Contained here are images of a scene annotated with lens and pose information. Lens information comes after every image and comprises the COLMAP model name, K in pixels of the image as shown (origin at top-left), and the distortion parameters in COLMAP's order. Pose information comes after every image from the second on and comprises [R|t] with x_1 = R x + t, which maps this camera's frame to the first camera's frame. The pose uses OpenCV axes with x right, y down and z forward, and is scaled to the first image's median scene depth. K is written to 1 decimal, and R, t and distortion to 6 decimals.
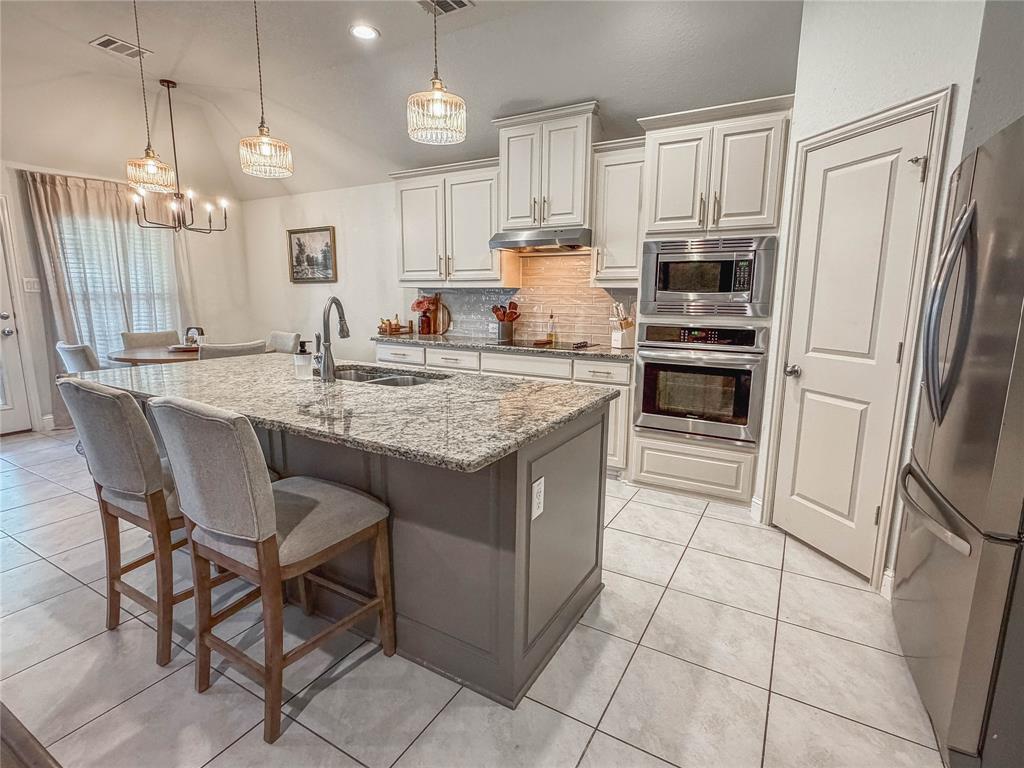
lens RADIAL K [[508.4, 0, 512.0], [0, 508.4, 384.0], [0, 0, 1]] dist [-0.001643, -0.000619]
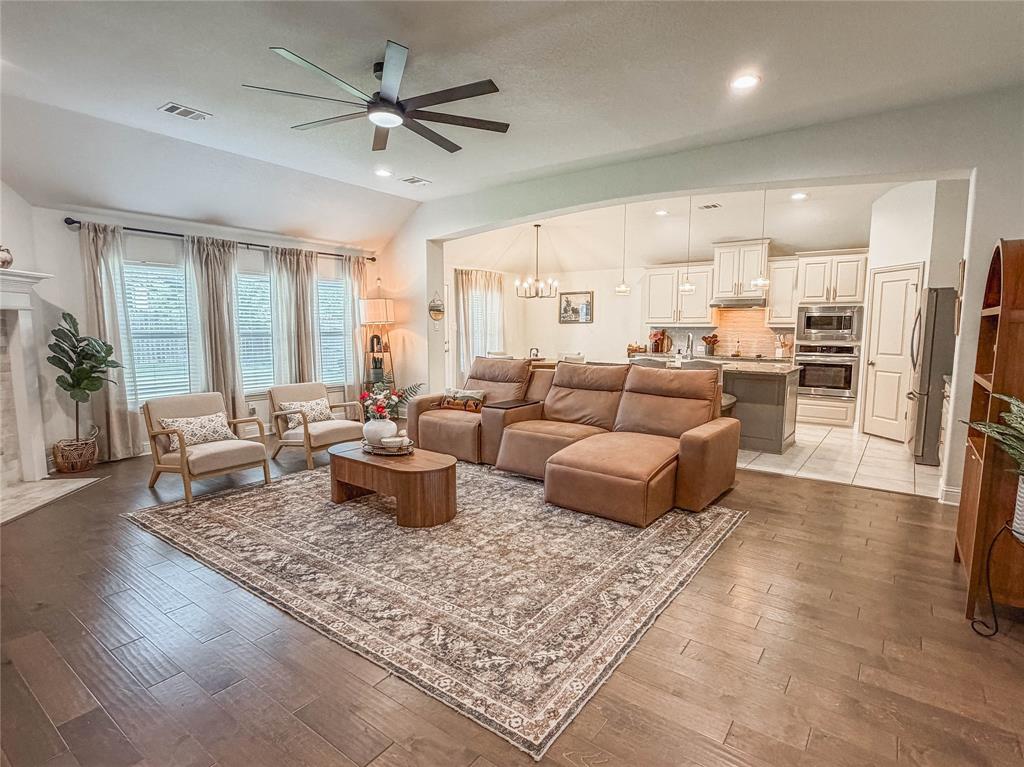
lens RADIAL K [[522.9, 0, 530.2], [0, 522.9, 386.2], [0, 0, 1]] dist [0.001799, -0.000004]
pose [[0.995628, 0.005952, -0.093220, -0.508309], [-0.011426, 0.998234, -0.058296, 0.153467], [0.092709, 0.059106, 0.993937, -0.991536]]
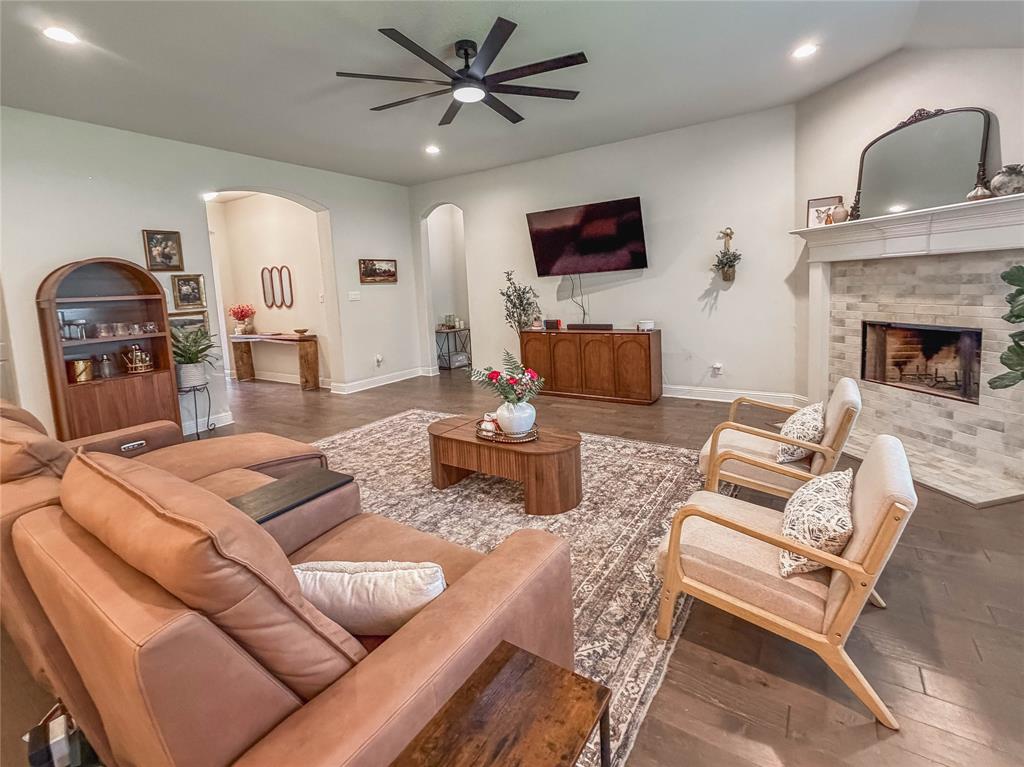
lens RADIAL K [[460.7, 0, 539.2], [0, 460.7, 345.3], [0, 0, 1]] dist [-0.001098, -0.000087]
pose [[-0.998702, 0.033828, 0.038071, -0.929973], [0.043728, 0.952783, 0.300487, -0.125487], [-0.026108, 0.301762, -0.953026, 0.549534]]
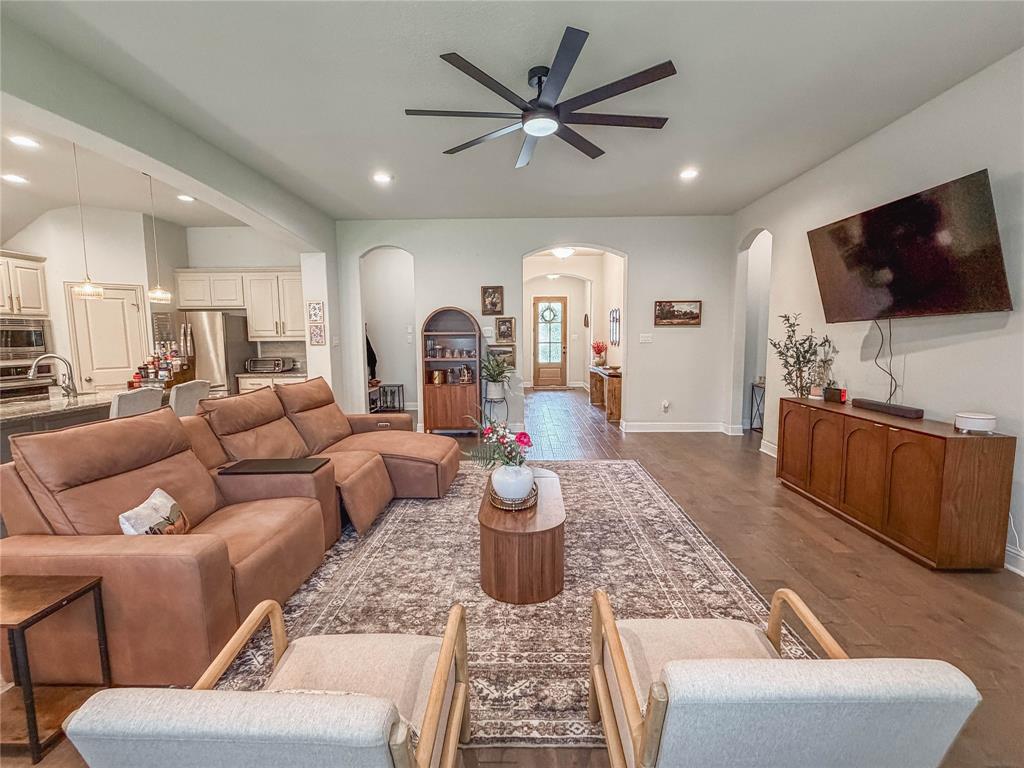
lens RADIAL K [[463.7, 0, 512.0], [0, 463.7, 384.0], [0, 0, 1]] dist [-0.000469, -0.000090]
pose [[-0.481646, -0.095014, 0.871200, -1.408642], [0.156249, 0.968867, 0.192048, -0.068644], [-0.862325, 0.228623, -0.451805, 0.183881]]
